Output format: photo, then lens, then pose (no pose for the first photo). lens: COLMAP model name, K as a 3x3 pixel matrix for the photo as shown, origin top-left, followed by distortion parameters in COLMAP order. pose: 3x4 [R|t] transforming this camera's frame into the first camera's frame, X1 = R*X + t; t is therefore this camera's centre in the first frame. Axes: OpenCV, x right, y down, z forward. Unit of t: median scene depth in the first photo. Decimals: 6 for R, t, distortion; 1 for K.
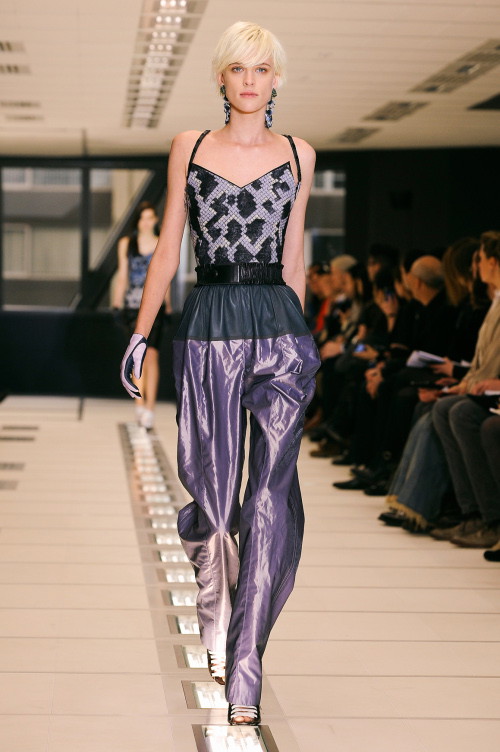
lens RADIAL K [[3145.7, 0, 231.1], [0, 3145.7, 356.9], [0, 0, 1]] dist [0.547682, 0.000000]
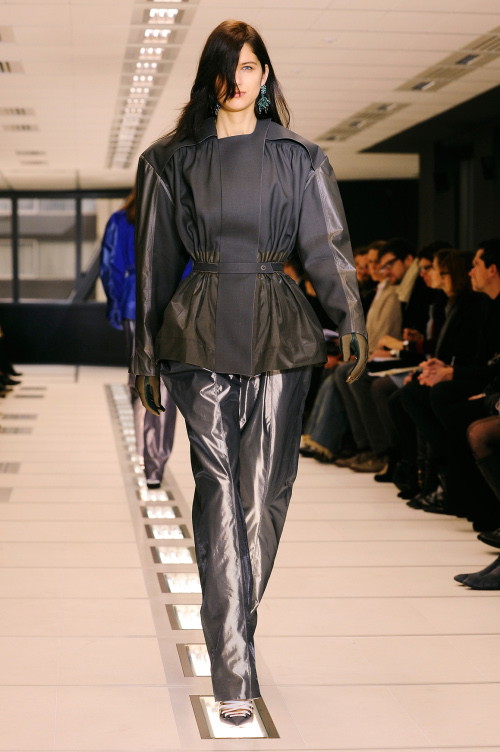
lens RADIAL K [[1728.5, 0, 261.9], [0, 1728.5, 352.3], [0, 0, 1]] dist [-0.444530, 0.000000]
pose [[0.998177, -0.013531, 0.058825, -0.011128], [0.012495, 0.999761, 0.017947, -0.005304], [-0.059054, -0.017179, 0.998107, 0.246387]]
